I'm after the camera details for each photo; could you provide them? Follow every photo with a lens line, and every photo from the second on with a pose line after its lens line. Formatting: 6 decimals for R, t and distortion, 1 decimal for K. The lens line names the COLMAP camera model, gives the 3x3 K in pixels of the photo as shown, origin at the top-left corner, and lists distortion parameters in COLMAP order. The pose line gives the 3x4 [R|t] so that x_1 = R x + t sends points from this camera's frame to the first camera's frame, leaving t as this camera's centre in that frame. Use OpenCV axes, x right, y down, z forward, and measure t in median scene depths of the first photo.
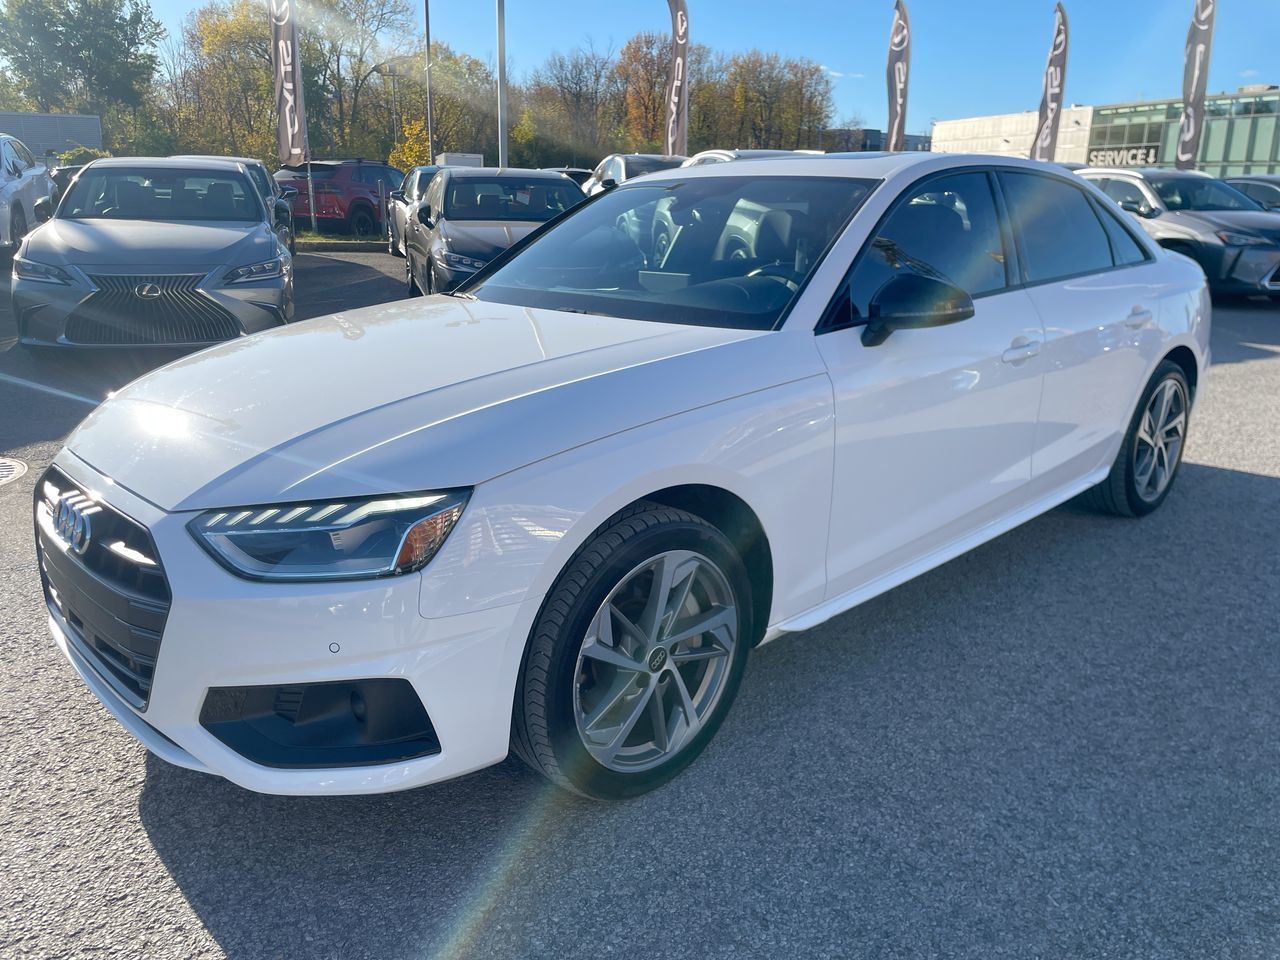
lens RADIAL K [[963.9, 0, 629.0], [0, 963.9, 482.3], [0, 0, 1]] dist [0.082533, -0.106125]
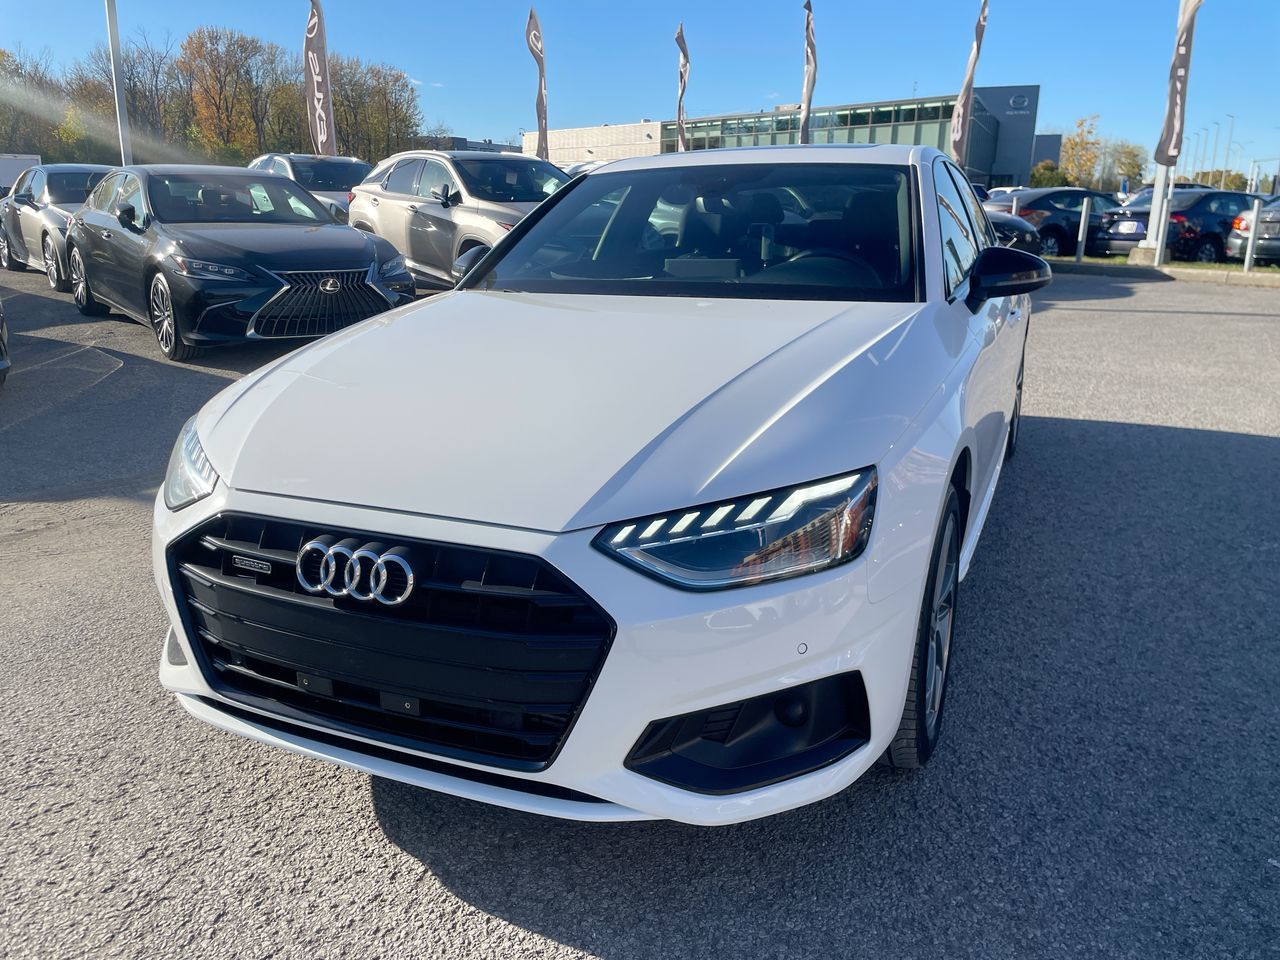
lens RADIAL K [[963.9, 0, 622.1], [0, 963.9, 480.6], [0, 0, 1]] dist [0.082533, -0.106125]
pose [[0.922203, -0.113334, 0.369726, -0.430598], [0.116404, 0.993102, 0.014075, -0.012747], [-0.368771, 0.030058, 0.929034, 0.106550]]
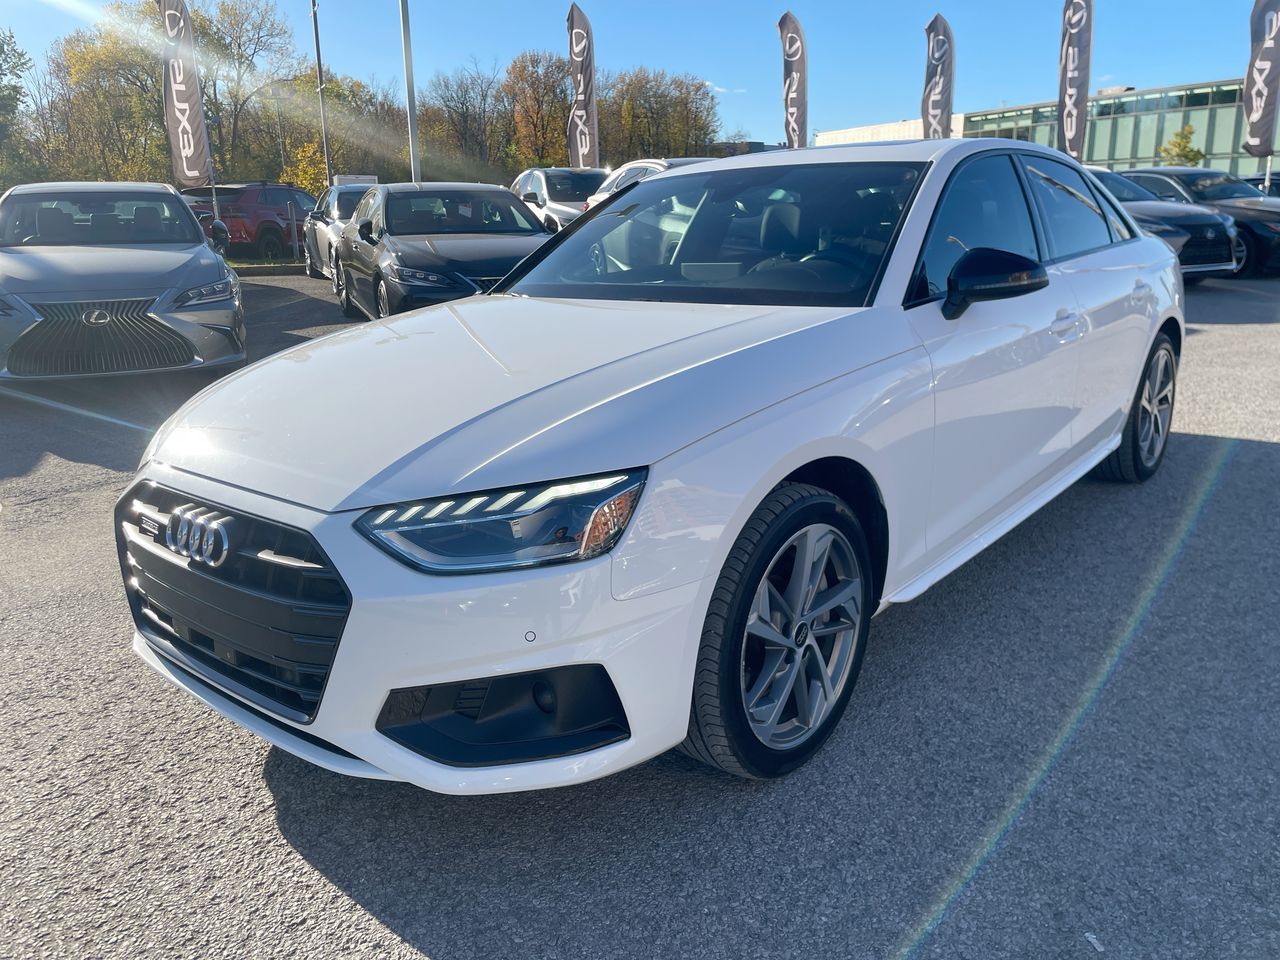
lens RADIAL K [[963.9, 0, 628.2], [0, 963.9, 477.1], [0, 0, 1]] dist [0.082533, -0.106125]
pose [[0.993621, -0.060520, 0.095152, -0.157374], [0.062467, 0.997892, -0.017609, 0.018048], [-0.093886, 0.023441, 0.995307, 0.009514]]
